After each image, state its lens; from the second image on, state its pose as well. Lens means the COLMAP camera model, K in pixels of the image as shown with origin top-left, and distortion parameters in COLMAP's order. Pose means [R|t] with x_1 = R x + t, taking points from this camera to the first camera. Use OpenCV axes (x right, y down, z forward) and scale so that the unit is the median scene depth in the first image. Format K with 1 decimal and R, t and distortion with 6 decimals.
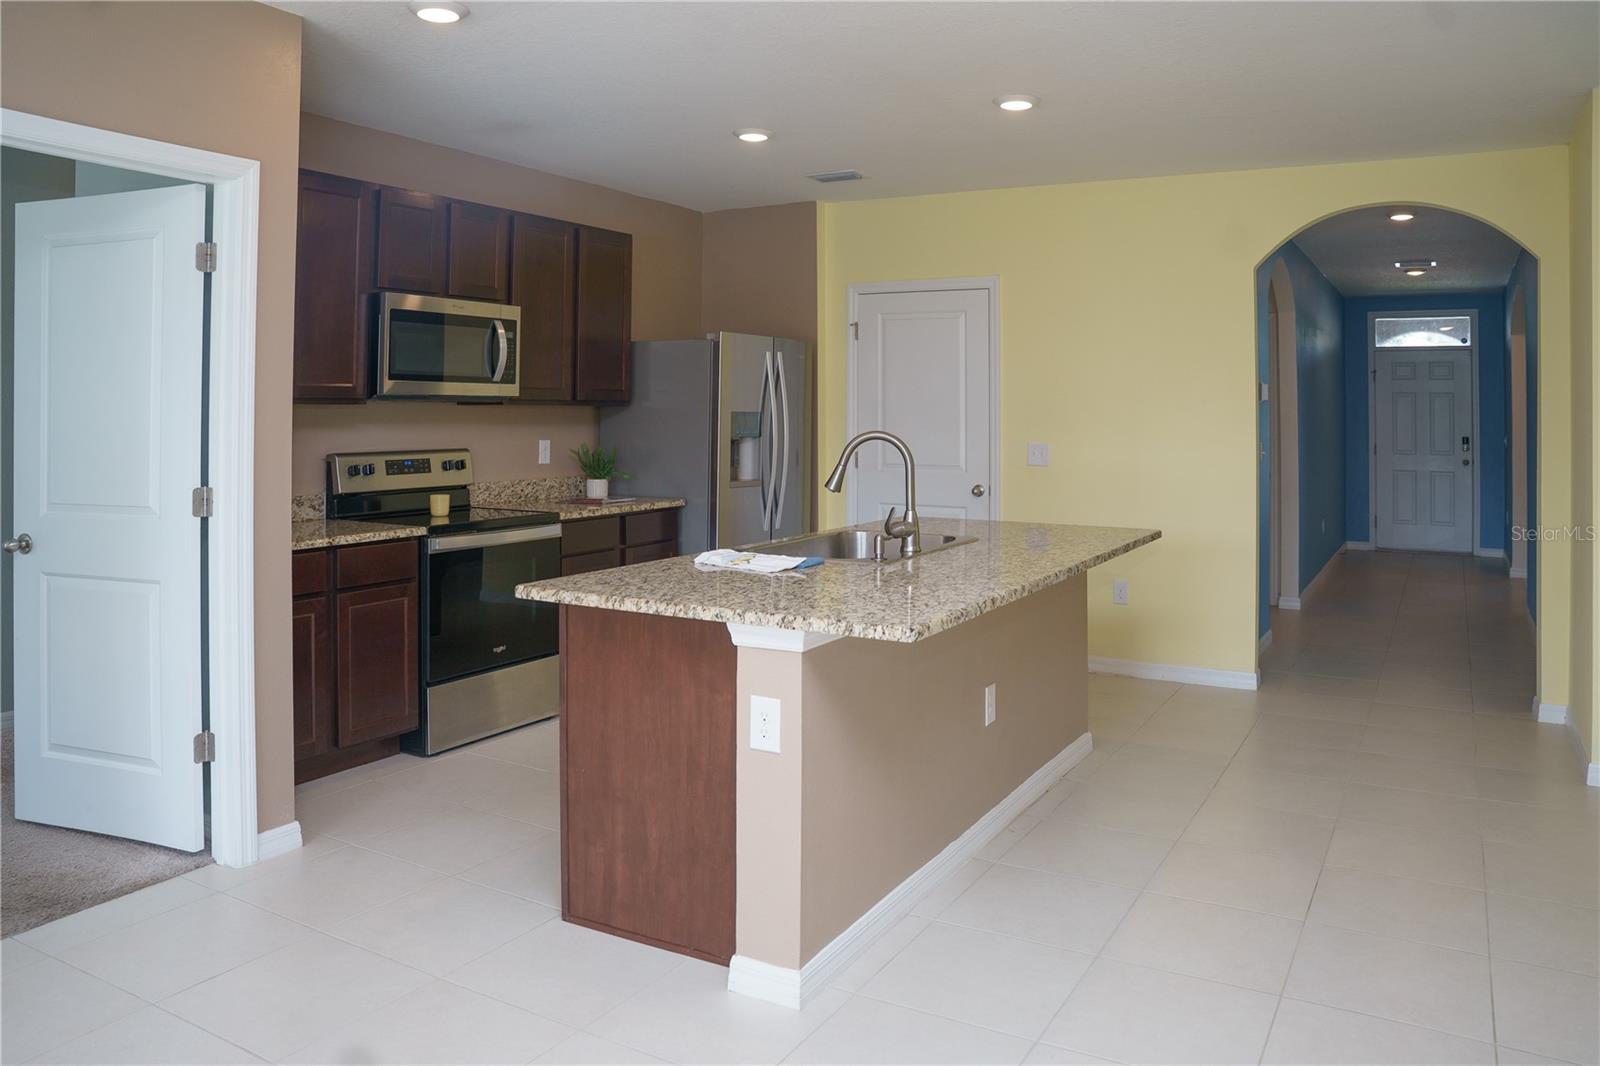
lens RADIAL K [[1187.0, 0, 826.0], [0, 1187.0, 405.4], [0, 0, 1]] dist [-0.068119, 0.007858]
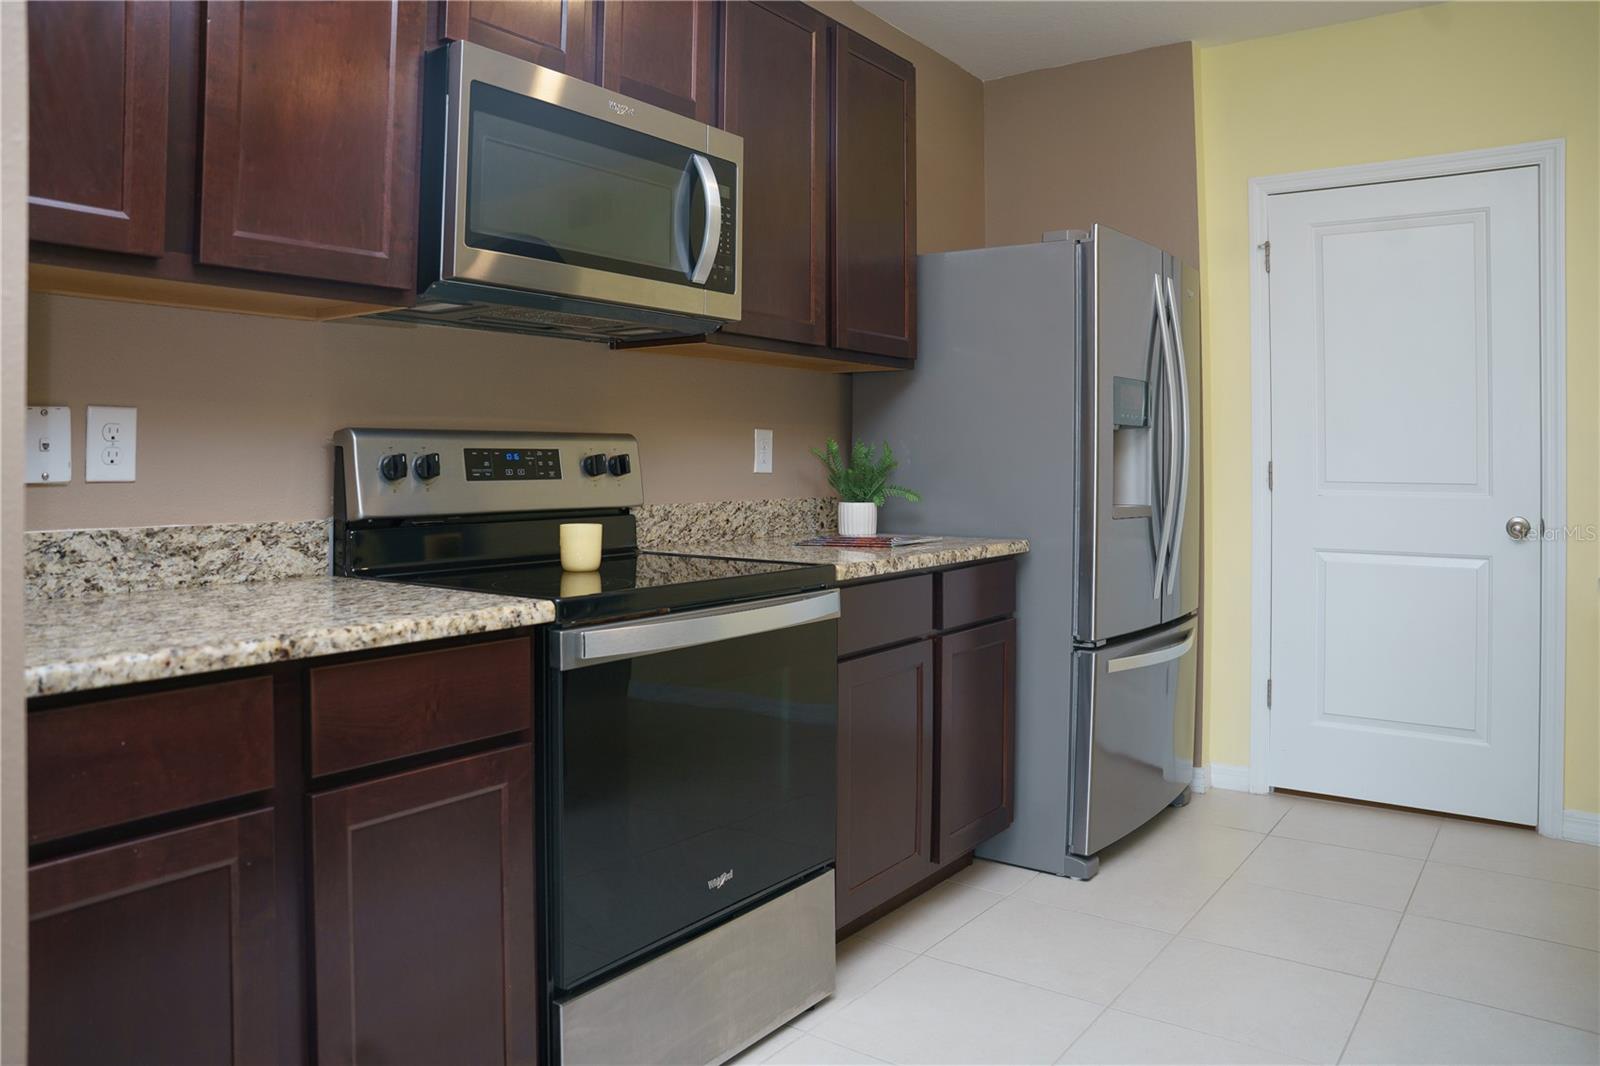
lens RADIAL K [[1182.1, 0, 800.7], [0, 1182.1, 461.3], [0, 0, 1]] dist [-0.092559, 0.001019]
pose [[0.993602, 0.000944, -0.112938, -0.184707], [-0.000208, 0.999979, 0.006527, 0.046877], [0.112942, -0.006462, 0.993581, 0.536549]]
